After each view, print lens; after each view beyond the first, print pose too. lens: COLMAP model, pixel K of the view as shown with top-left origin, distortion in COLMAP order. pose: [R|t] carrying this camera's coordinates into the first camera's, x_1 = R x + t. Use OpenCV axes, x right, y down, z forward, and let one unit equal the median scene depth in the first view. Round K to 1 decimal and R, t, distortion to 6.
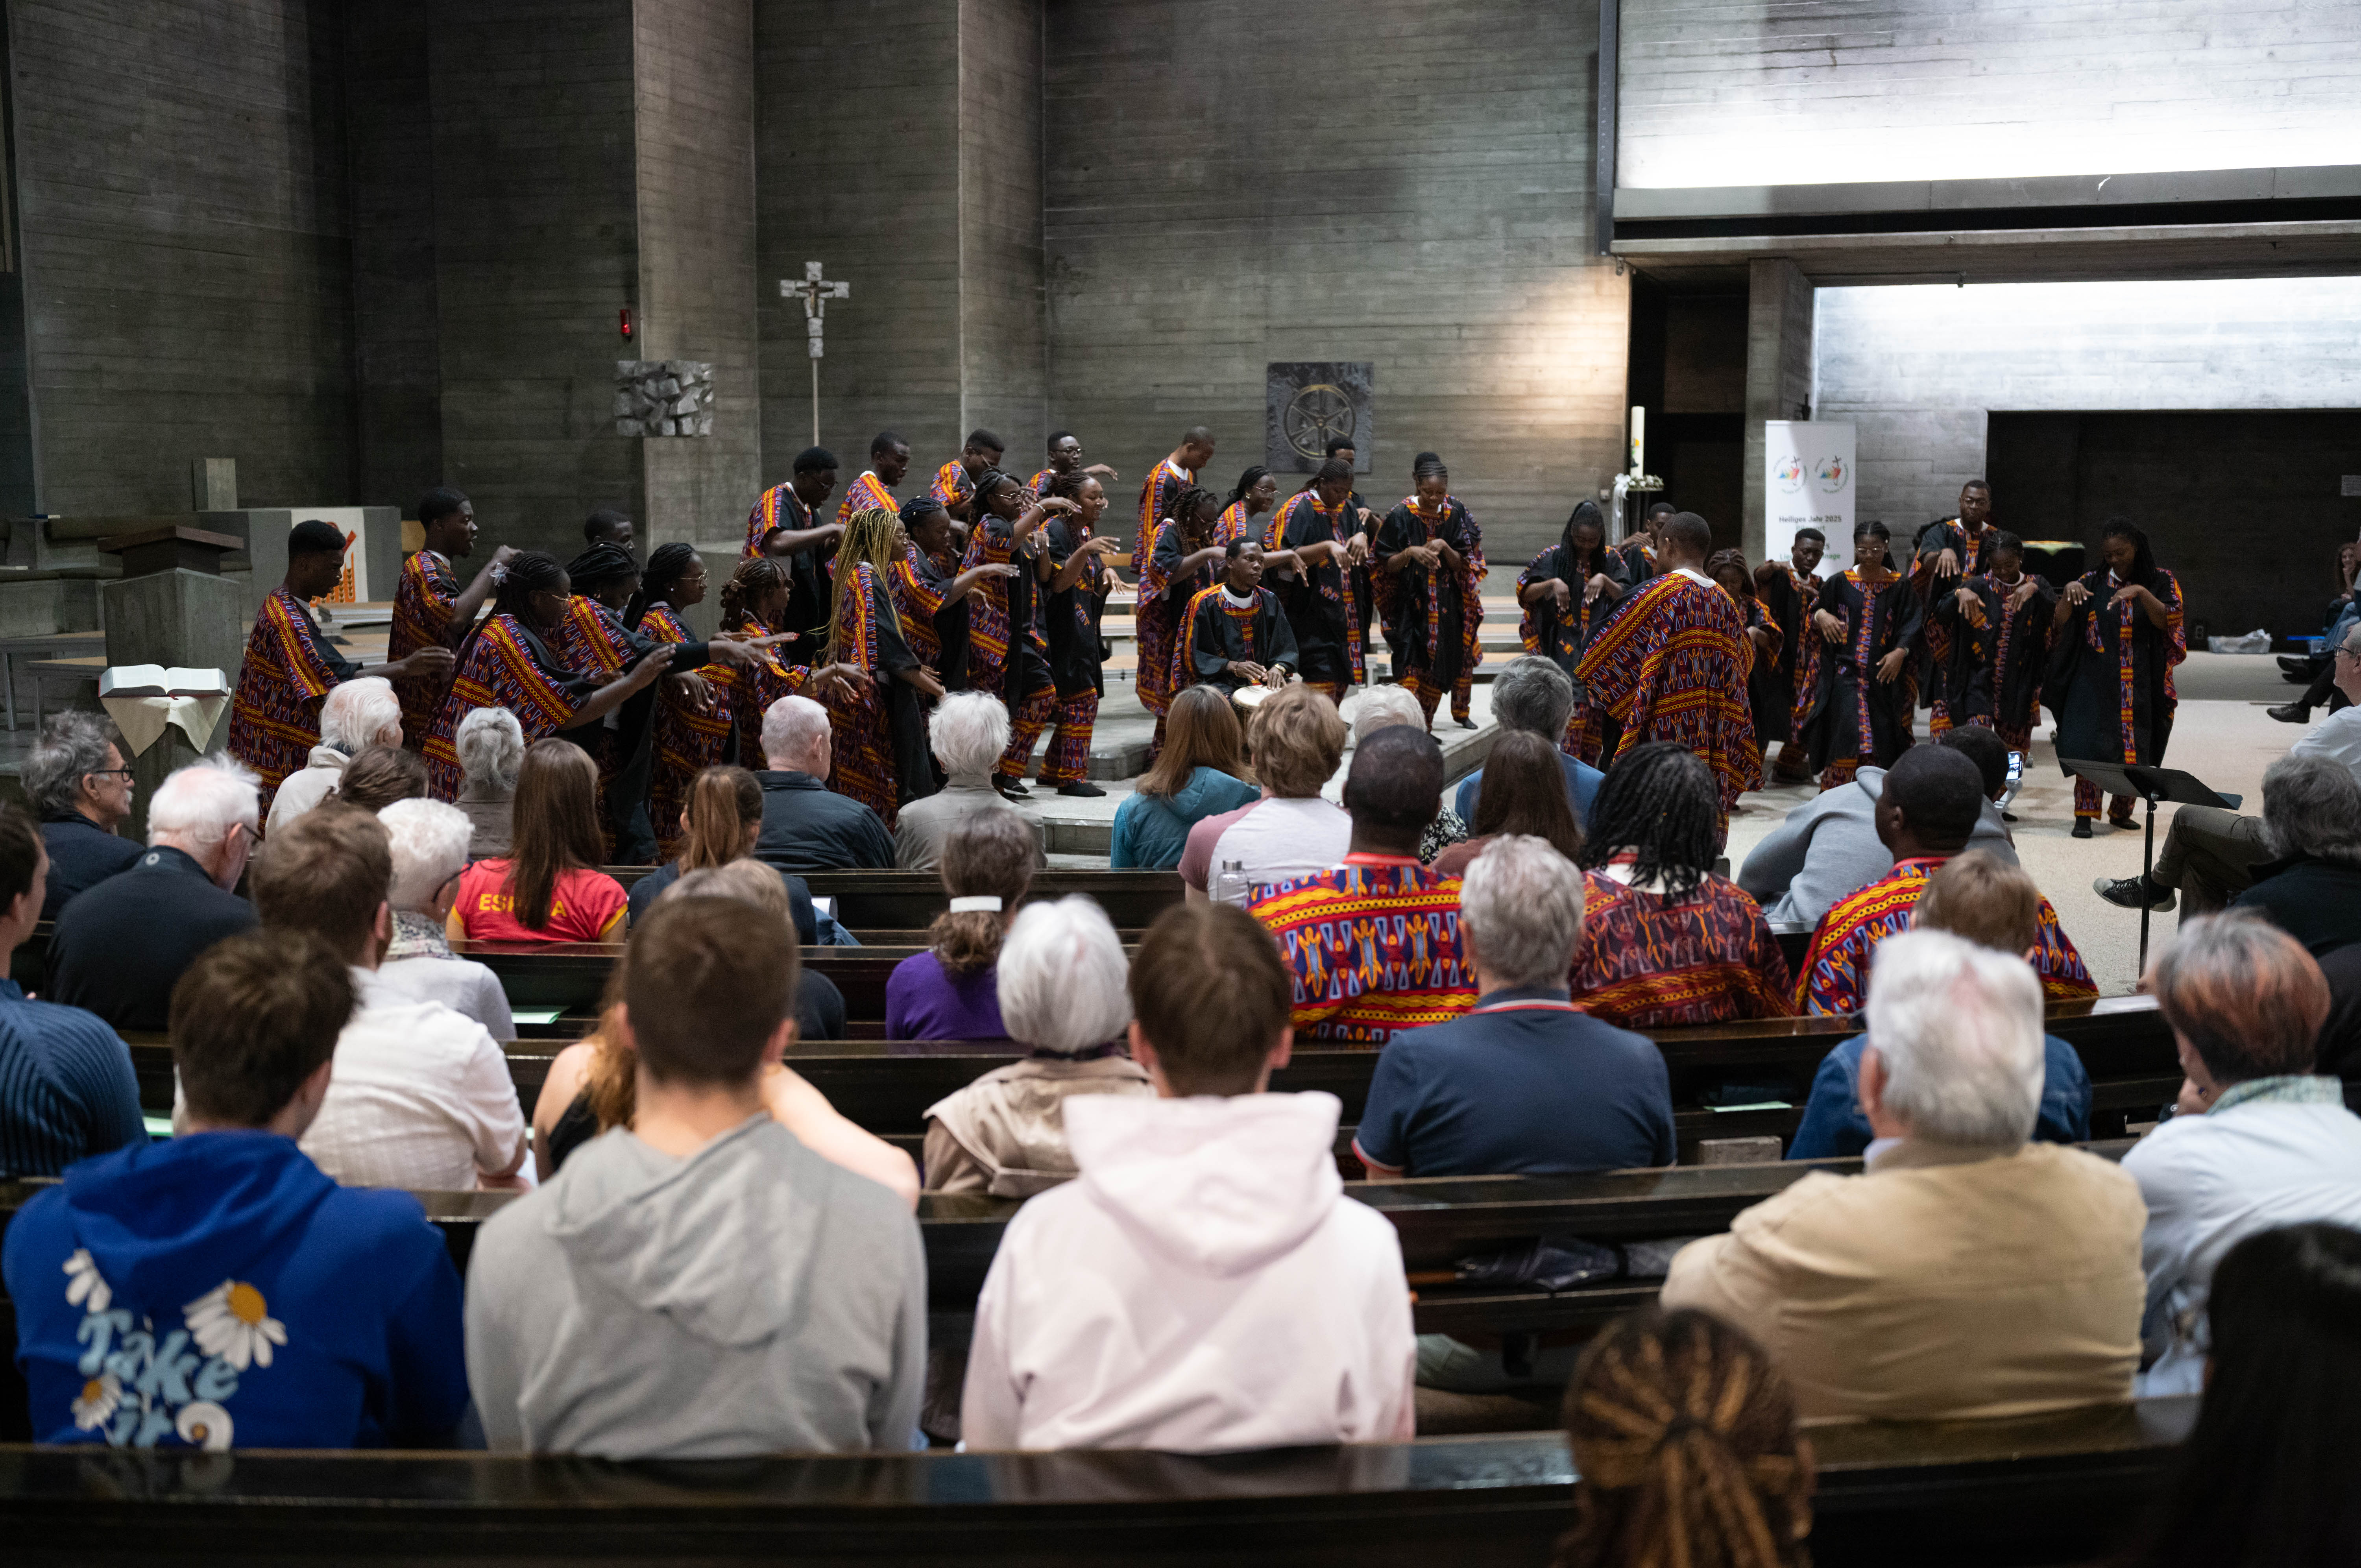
lens RADIAL K [[2449.6, 0, 1180.5], [0, 2449.6, 784.0], [0, 0, 1]] dist [-0.015974, 0.049869]
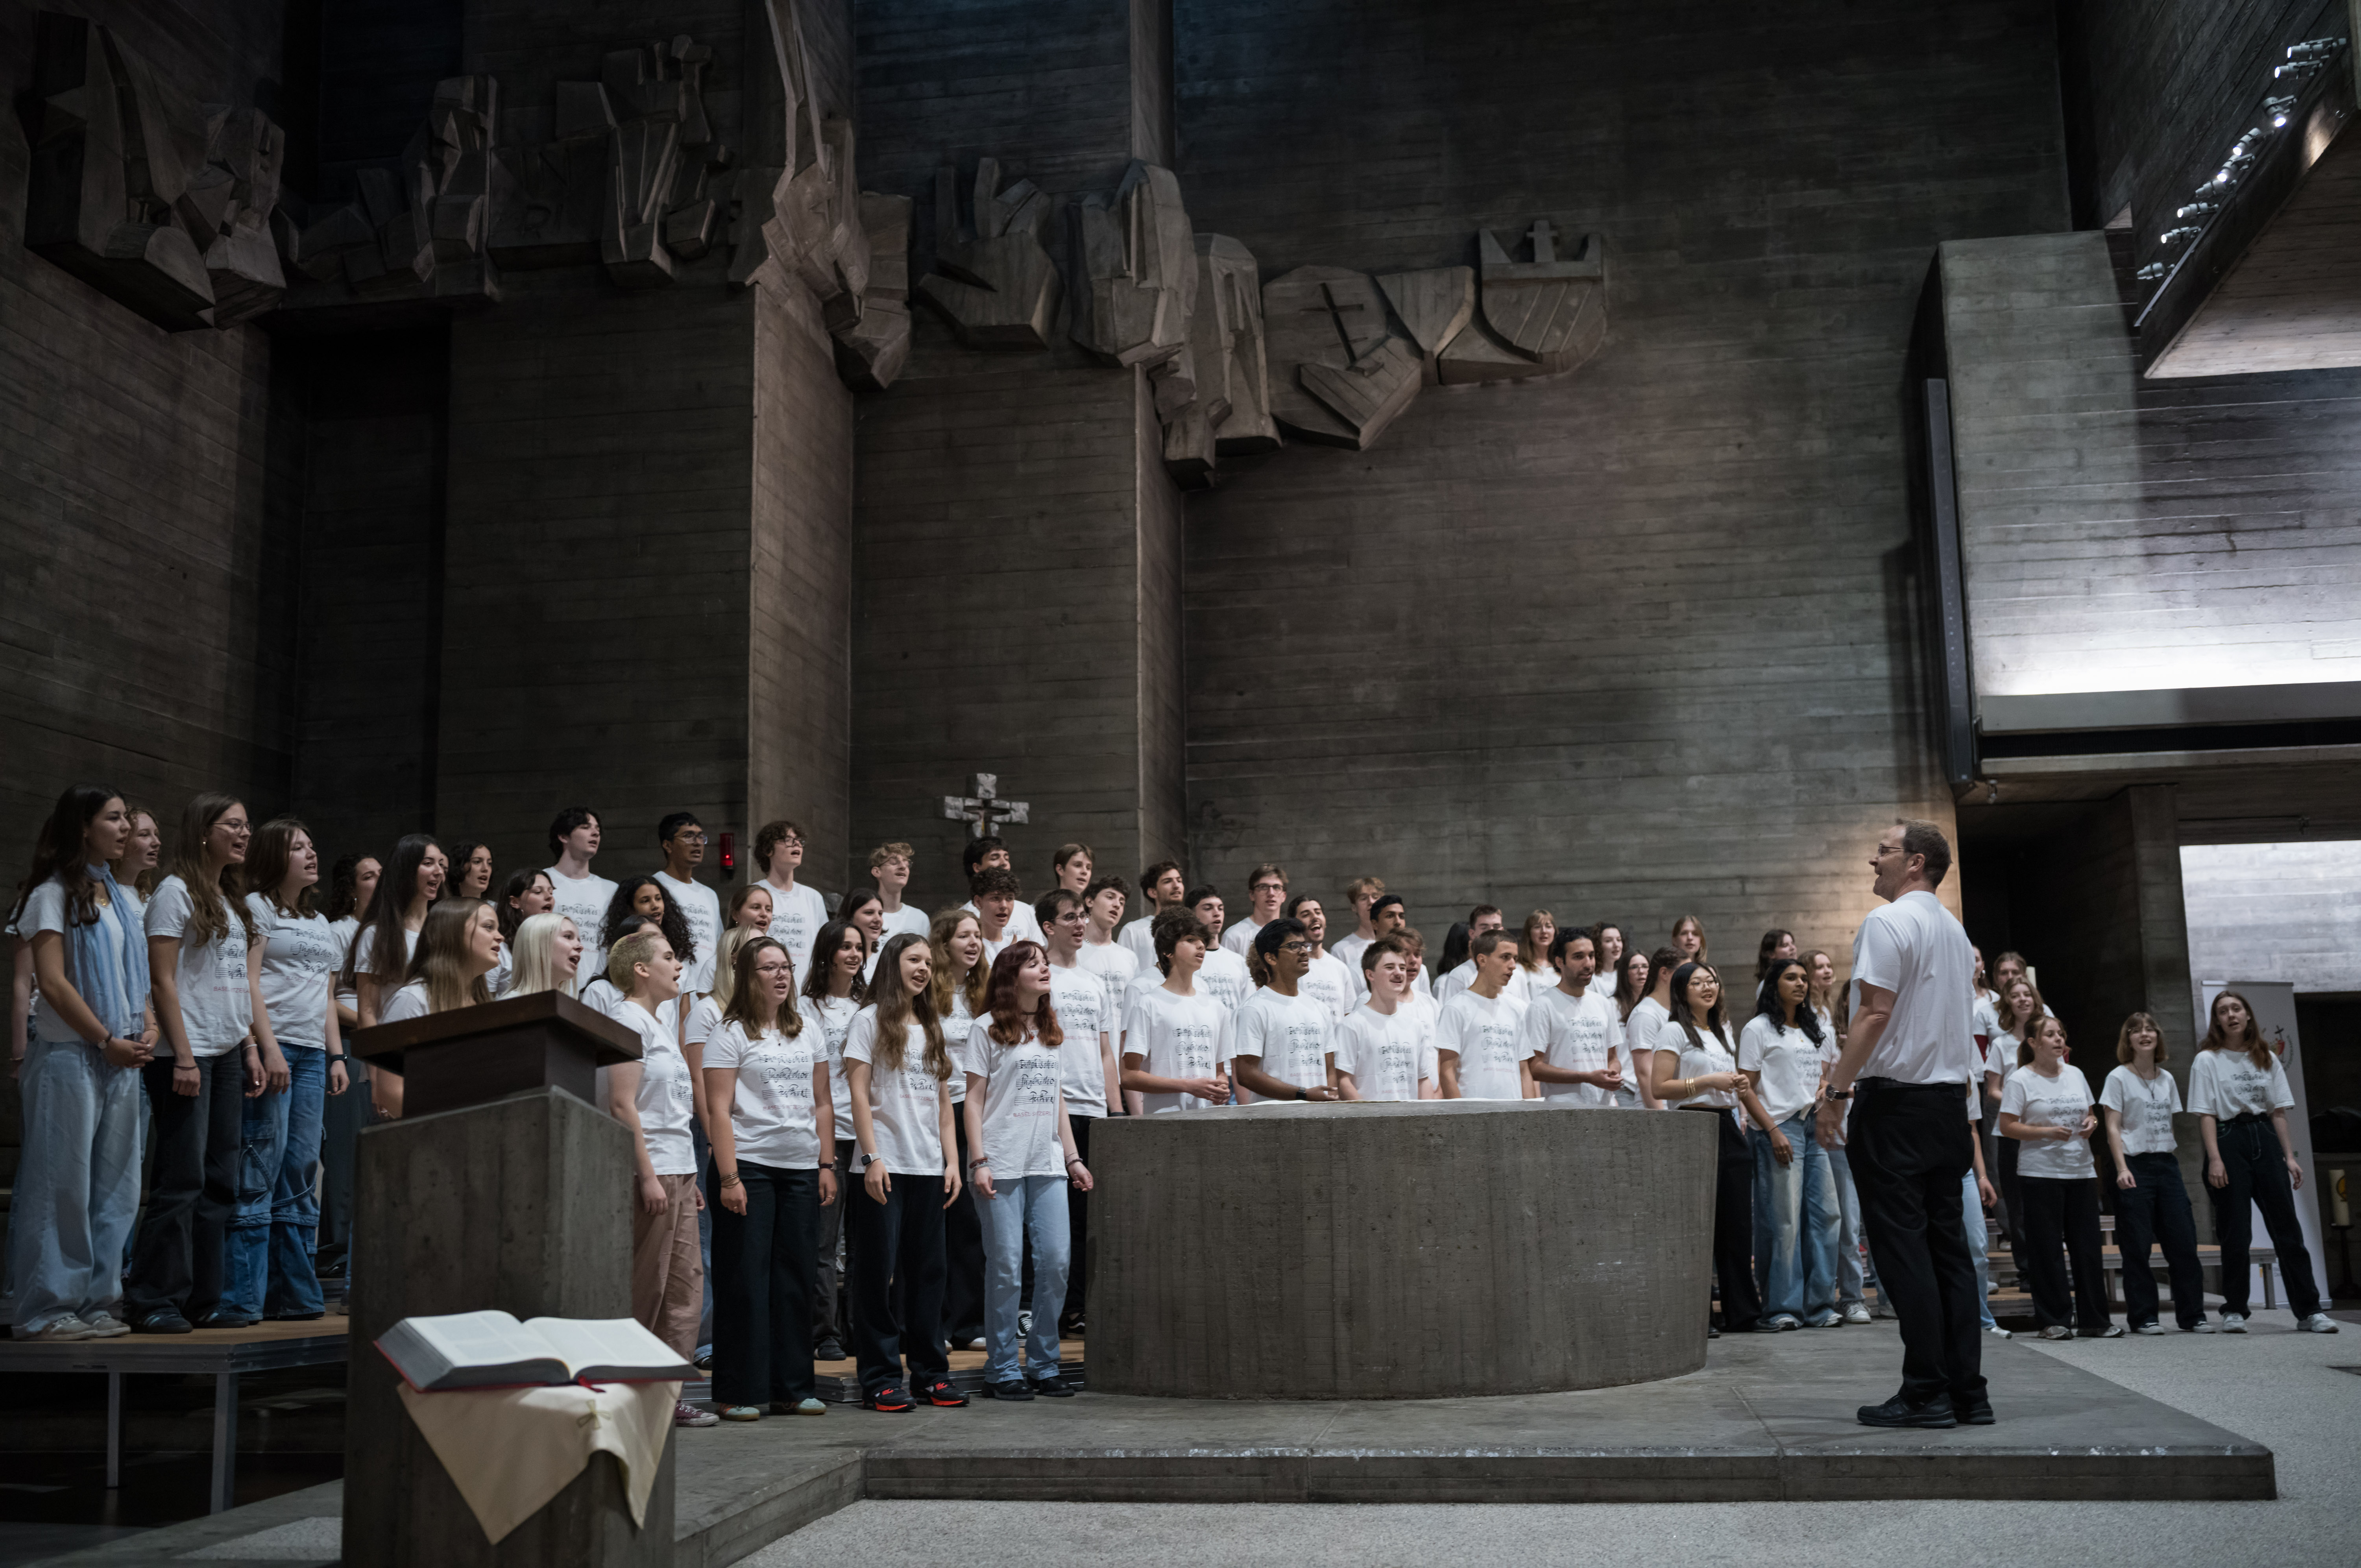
lens RADIAL K [[2377.8, 0, 1180.5], [0, 2377.8, 784.0], [0, 0, 1]] dist [-0.018921, 0.038271]
pose [[0.986325, 0.007240, 0.164653, -0.197436], [0.039624, 0.959315, -0.279543, -0.008984], [-0.159978, 0.282245, 0.945910, 0.301699]]
